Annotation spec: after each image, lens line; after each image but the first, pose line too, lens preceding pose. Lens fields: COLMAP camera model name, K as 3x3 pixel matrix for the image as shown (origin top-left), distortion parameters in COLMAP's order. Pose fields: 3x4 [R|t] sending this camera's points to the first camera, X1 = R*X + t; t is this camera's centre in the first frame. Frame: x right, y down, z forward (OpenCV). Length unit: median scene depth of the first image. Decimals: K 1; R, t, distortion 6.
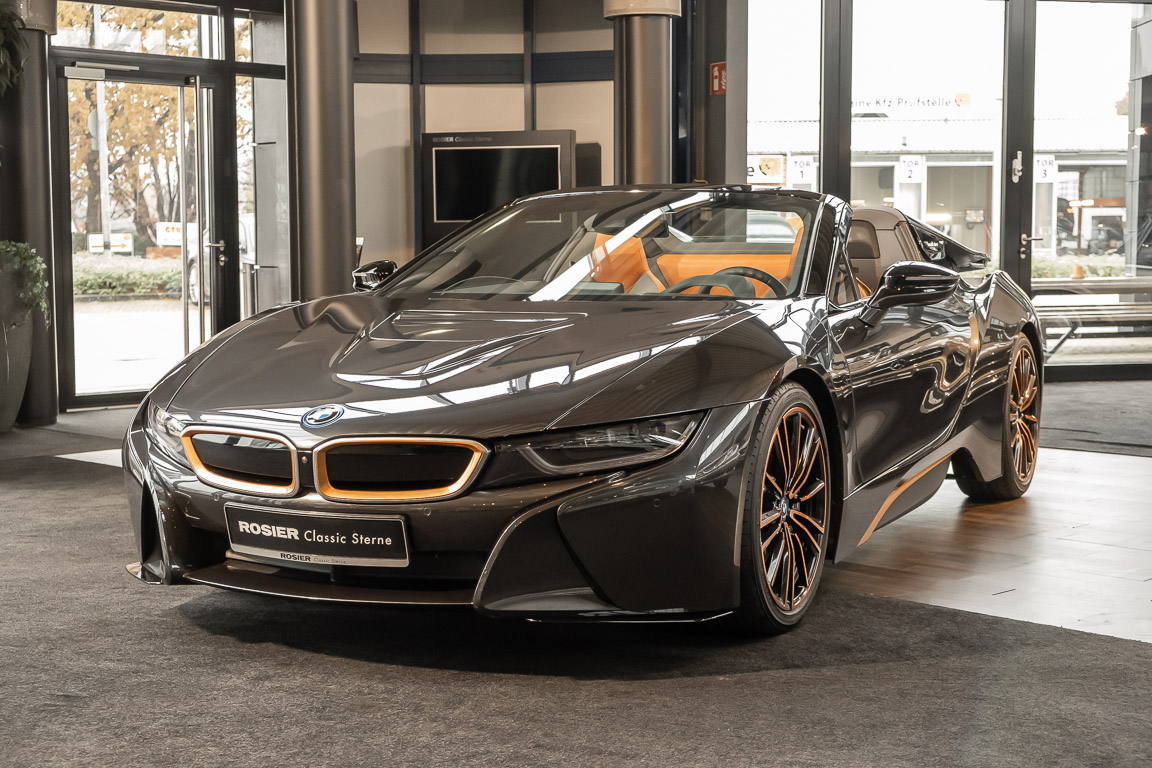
lens RADIAL K [[1718.0, 0, 576.0], [0, 1718.0, 384.0], [0, 0, 1]] dist [0.002461, 0.016335]
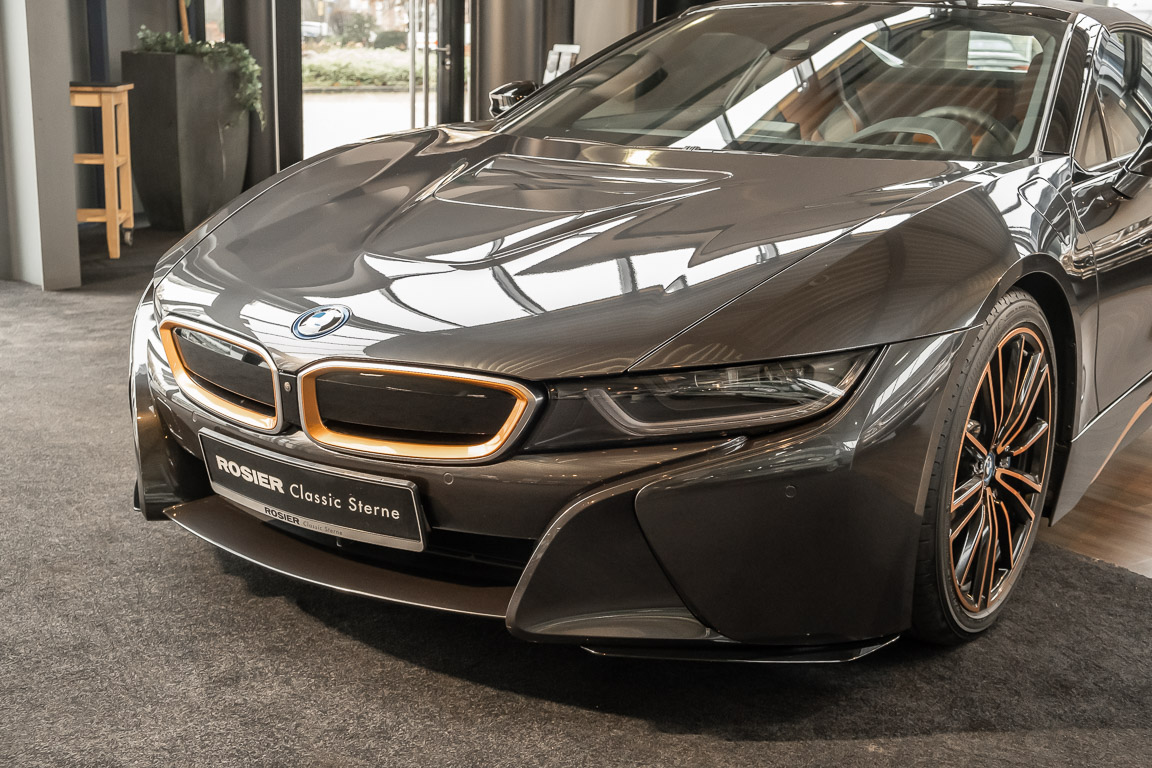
lens RADIAL K [[1389.8, 0, 576.0], [0, 1389.8, 384.0], [0, 0, 1]] dist [-0.005717, -0.020028]
pose [[0.985433, 0.064914, -0.157188, 0.042417], [-0.039619, 0.986482, 0.159006, -0.047014], [0.165385, -0.150462, 0.974684, 0.428755]]
